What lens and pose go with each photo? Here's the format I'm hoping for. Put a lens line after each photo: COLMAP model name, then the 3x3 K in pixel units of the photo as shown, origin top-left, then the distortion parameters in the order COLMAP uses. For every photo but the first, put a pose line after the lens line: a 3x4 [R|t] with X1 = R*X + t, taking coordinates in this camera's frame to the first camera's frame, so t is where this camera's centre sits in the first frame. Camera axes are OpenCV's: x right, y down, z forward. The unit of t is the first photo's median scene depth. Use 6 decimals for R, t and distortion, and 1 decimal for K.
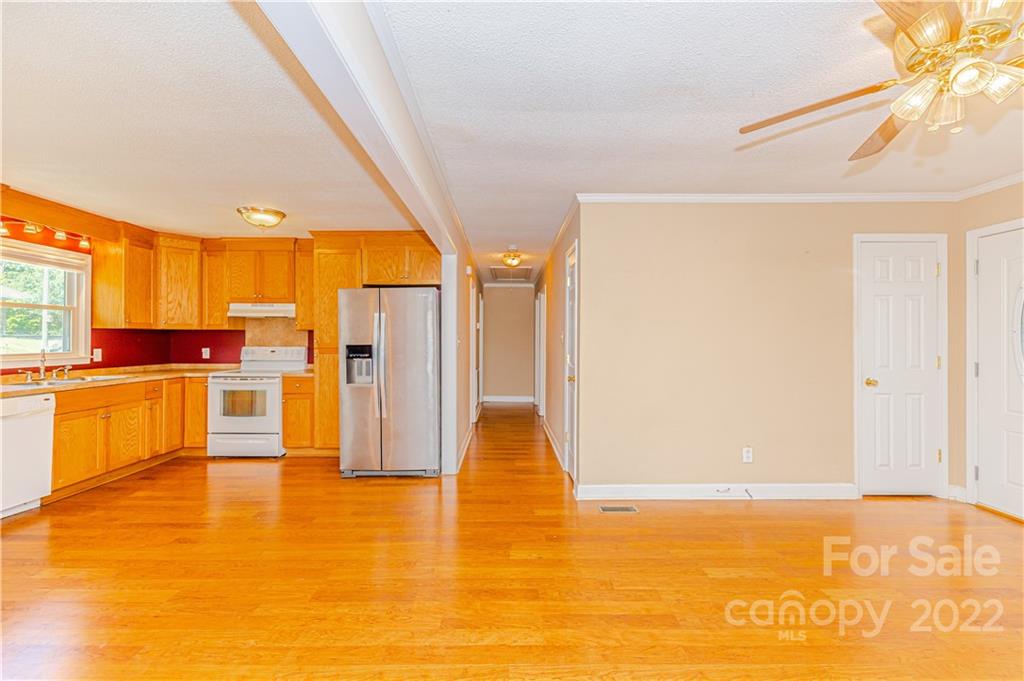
lens RADIAL K [[439.8, 0, 506.7], [0, 439.8, 335.9], [0, 0, 1]] dist [0.005880, 0.000901]
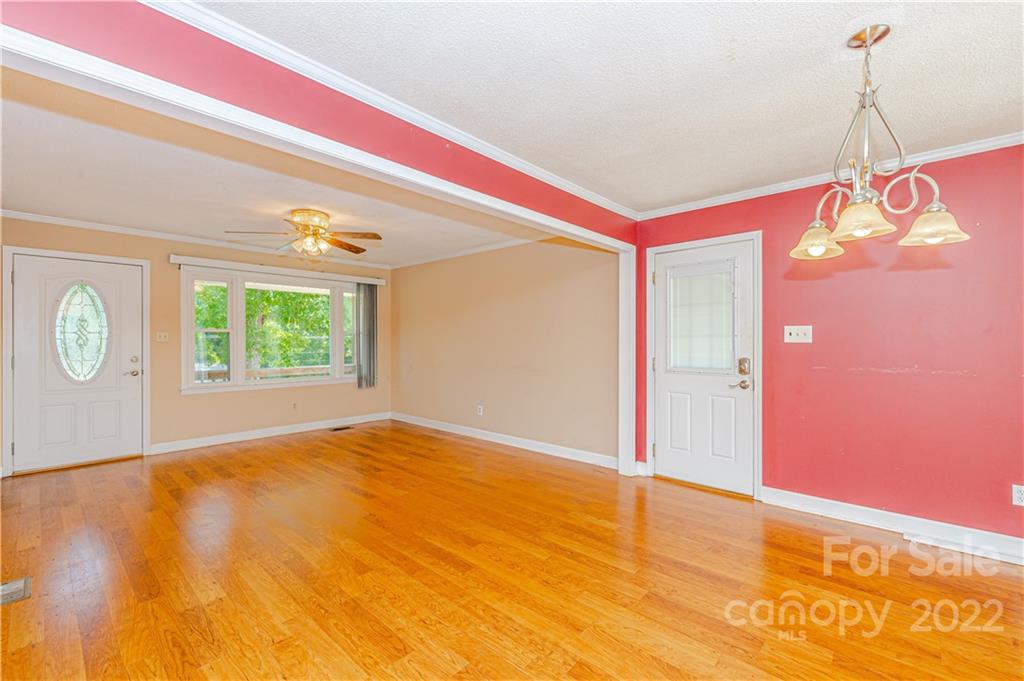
lens RADIAL K [[439.8, 0, 509.1], [0, 439.8, 338.8], [0, 0, 1]] dist [0.005880, 0.000901]
pose [[-0.733079, -0.001839, 0.680141, -0.568823], [-0.007306, 0.999960, -0.005172, 0.005310], [-0.680104, -0.008761, -0.733063, 0.737776]]
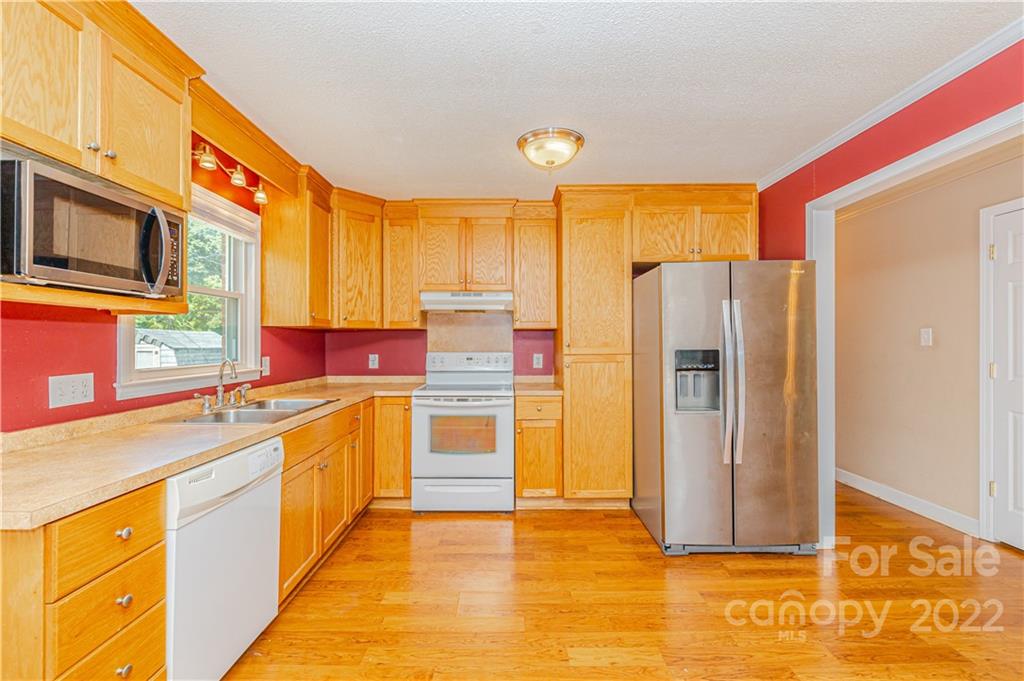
lens RADIAL K [[439.8, 0, 510.0], [0, 439.8, 340.5], [0, 0, 1]] dist [0.005880, 0.000901]
pose [[0.999950, -0.003202, 0.009443, -0.560332], [0.003185, 0.999993, 0.001750, 0.004599], [-0.009449, -0.001720, 0.999954, 0.327384]]
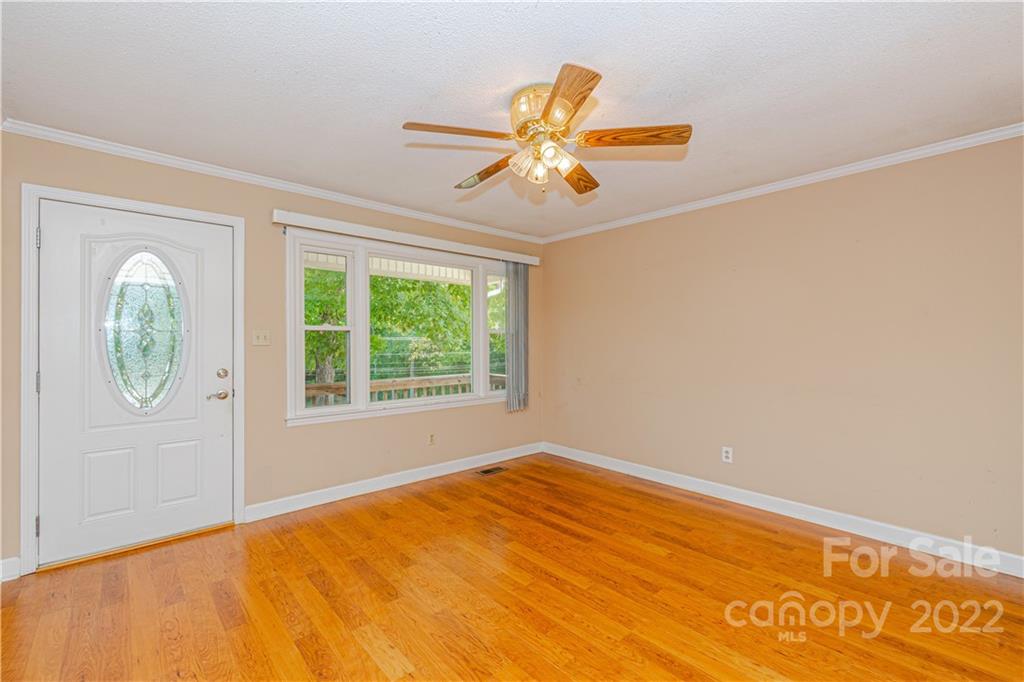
lens RADIAL K [[439.8, 0, 506.1], [0, 439.8, 341.0], [0, 0, 1]] dist [0.005880, 0.000901]
pose [[-0.660532, -0.002786, 0.750793, 0.019103], [-0.007279, 0.999970, -0.002693, 0.005430], [-0.750763, -0.007244, -0.660532, 0.690856]]
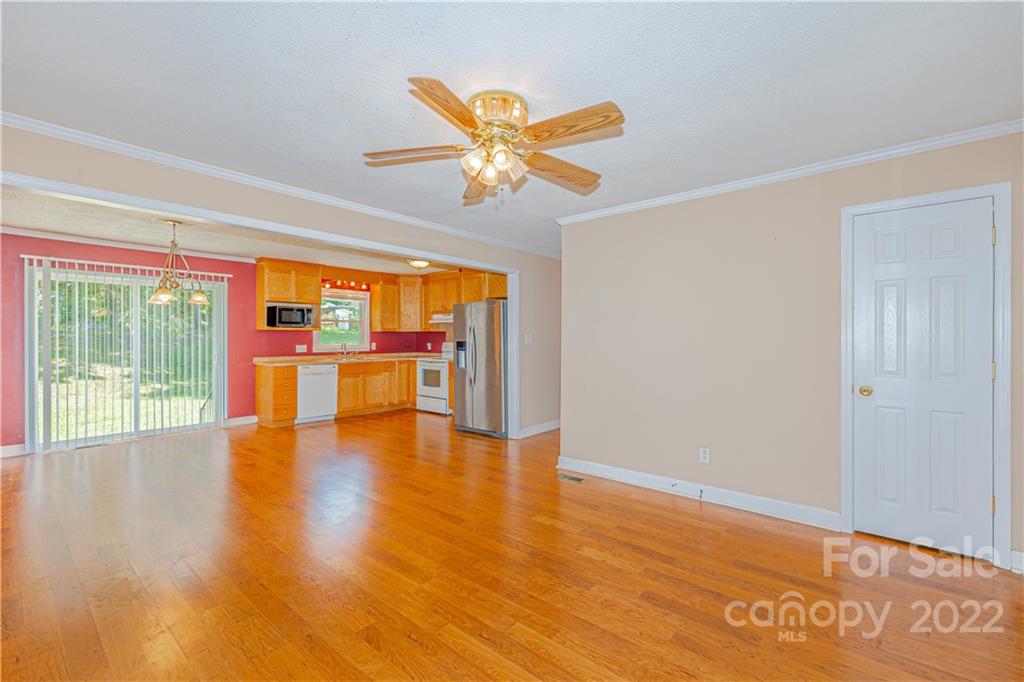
lens RADIAL K [[439.8, 0, 510.0], [0, 439.8, 344.8], [0, 0, 1]] dist [0.005880, 0.000901]
pose [[0.761211, 0.009857, -0.648429, 0.677675], [0.005919, 0.999737, 0.022146, 0.000209], [0.648477, -0.020696, 0.760953, -0.014678]]
